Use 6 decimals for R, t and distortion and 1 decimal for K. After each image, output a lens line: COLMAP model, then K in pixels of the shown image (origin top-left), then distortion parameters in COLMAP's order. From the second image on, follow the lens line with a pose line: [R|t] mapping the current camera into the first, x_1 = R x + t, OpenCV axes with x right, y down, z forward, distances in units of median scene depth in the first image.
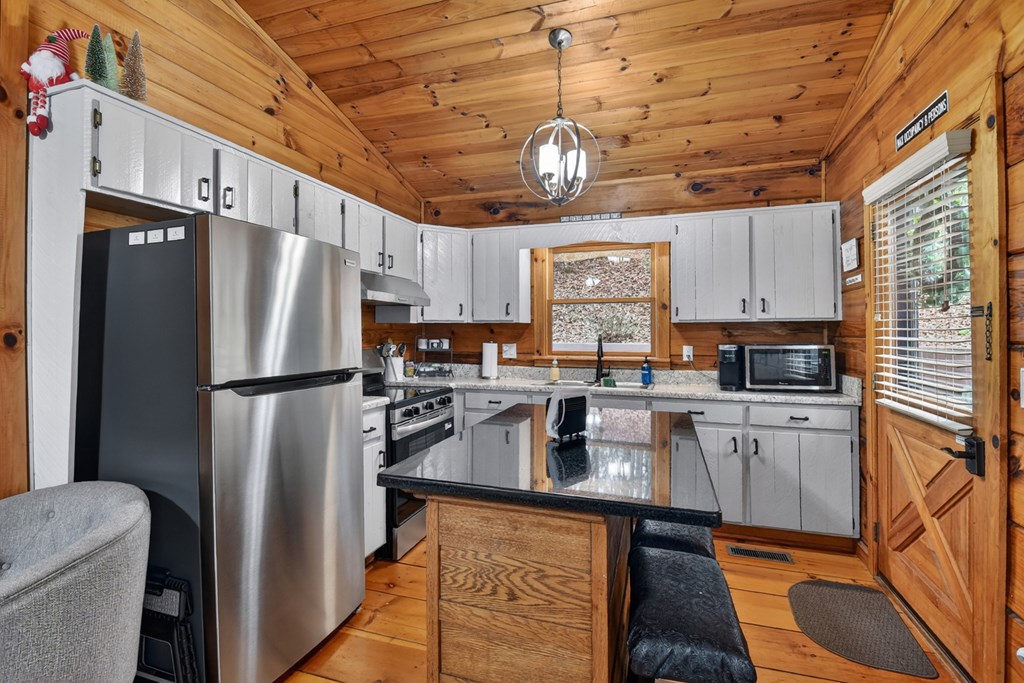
lens RADIAL K [[473.5, 0, 513.5], [0, 473.5, 332.9], [0, 0, 1]] dist [-0.001566, -0.000521]
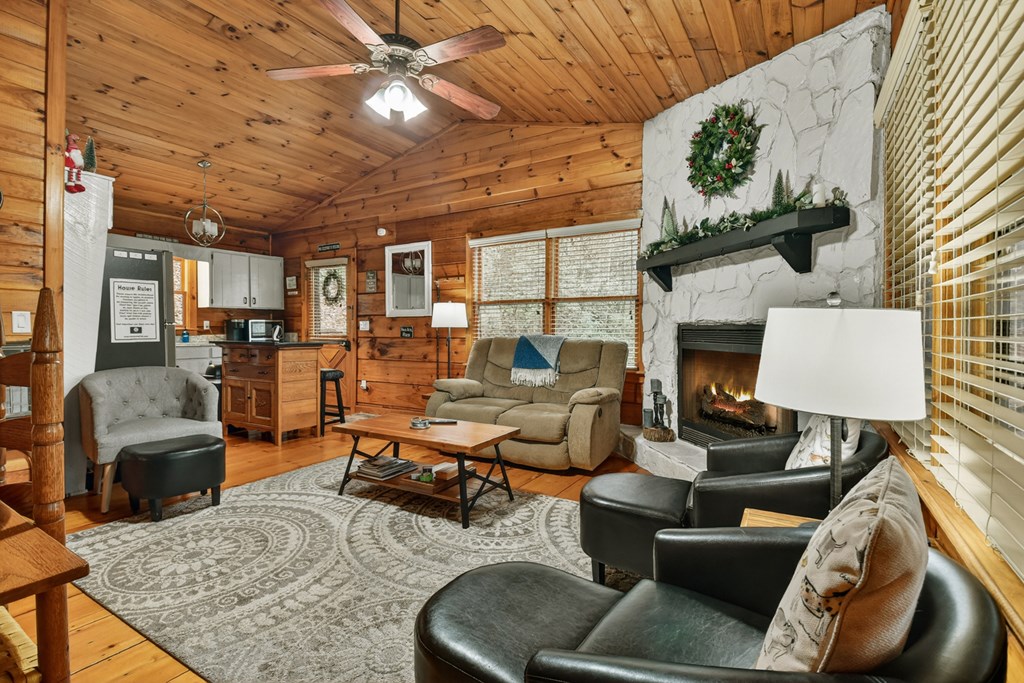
lens RADIAL K [[473.5, 0, 513.5], [0, 473.5, 332.9], [0, 0, 1]] dist [-0.001566, -0.000521]
pose [[0.236376, -0.008169, 0.971627, -1.073842], [-0.001484, 0.999960, 0.008768, 0.054977], [-0.971660, -0.003515, 0.236355, -0.529218]]
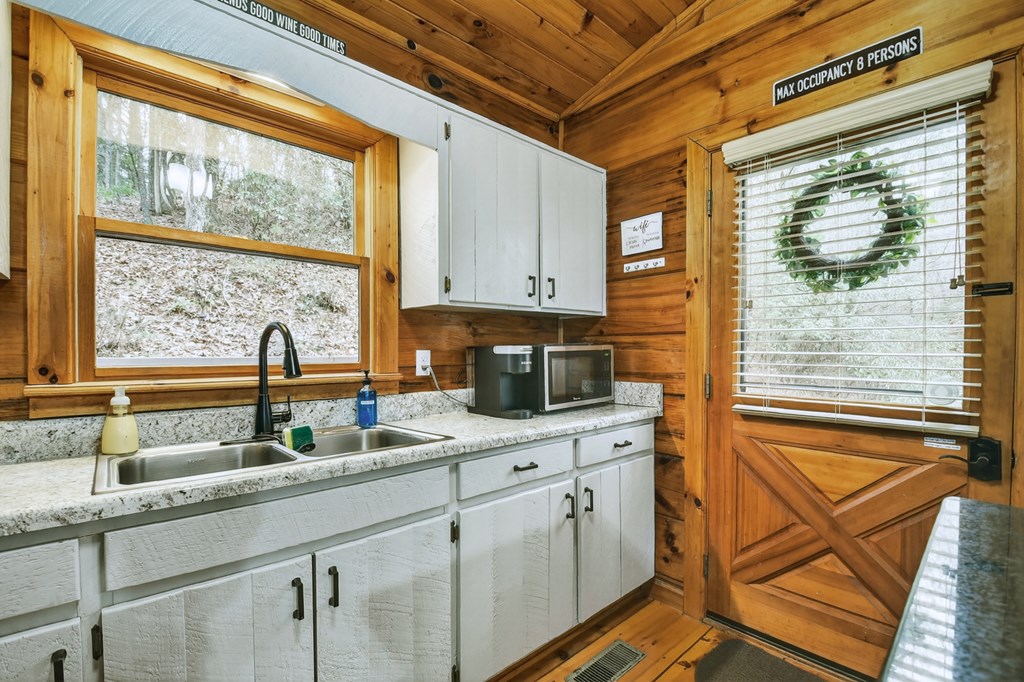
lens RADIAL K [[460.6, 0, 513.9], [0, 460.6, 353.7], [0, 0, 1]] dist [0.001231, -0.000122]
pose [[0.485849, -0.005871, 0.874023, -0.072223], [0.002604, 0.999983, 0.005270, 0.028915], [-0.874039, -0.000285, 0.485855, 0.624036]]
